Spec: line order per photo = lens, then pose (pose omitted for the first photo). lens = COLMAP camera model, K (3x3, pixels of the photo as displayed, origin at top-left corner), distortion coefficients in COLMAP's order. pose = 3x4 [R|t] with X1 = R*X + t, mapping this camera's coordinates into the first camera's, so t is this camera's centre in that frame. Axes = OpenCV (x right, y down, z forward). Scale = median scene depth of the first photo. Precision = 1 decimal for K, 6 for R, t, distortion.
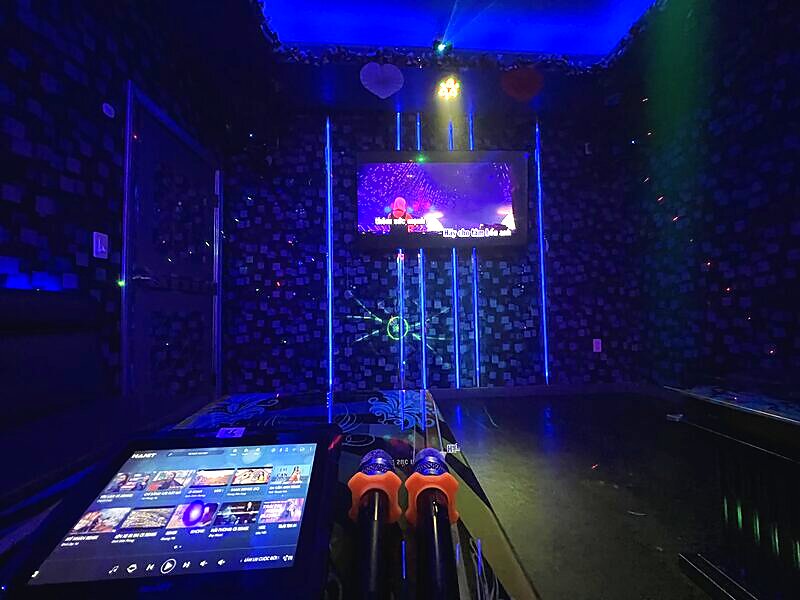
lens RADIAL K [[320.3, 0, 400.0], [0, 320.3, 300.0], [0, 0, 1]] dist [-0.000267, -0.000309]
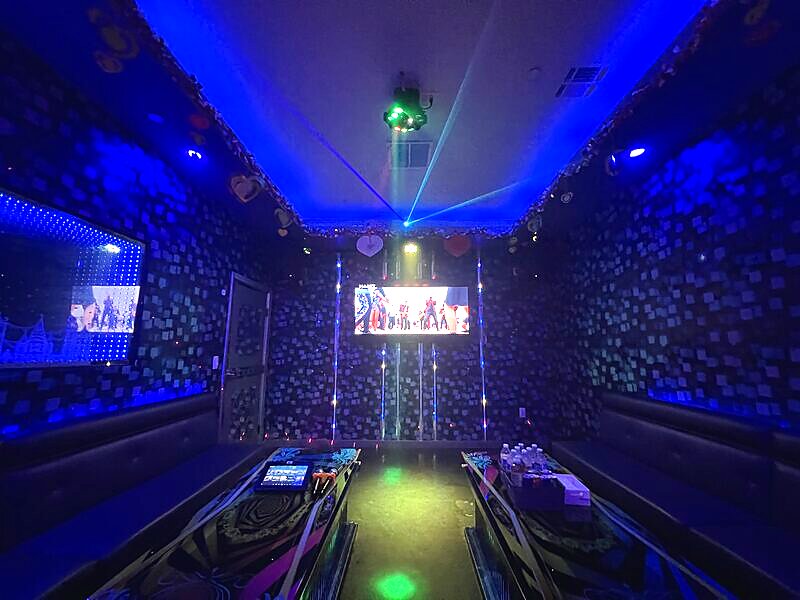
lens RADIAL K [[320.1, 0, 400.0], [0, 320.1, 300.0], [0, 0, 1]] dist [-0.000205, -0.000004]
pose [[0.997561, 0.009927, -0.069093, 0.180753], [-0.017455, 0.993865, -0.109218, -0.192554], [0.067585, 0.110158, 0.991614, -0.498960]]
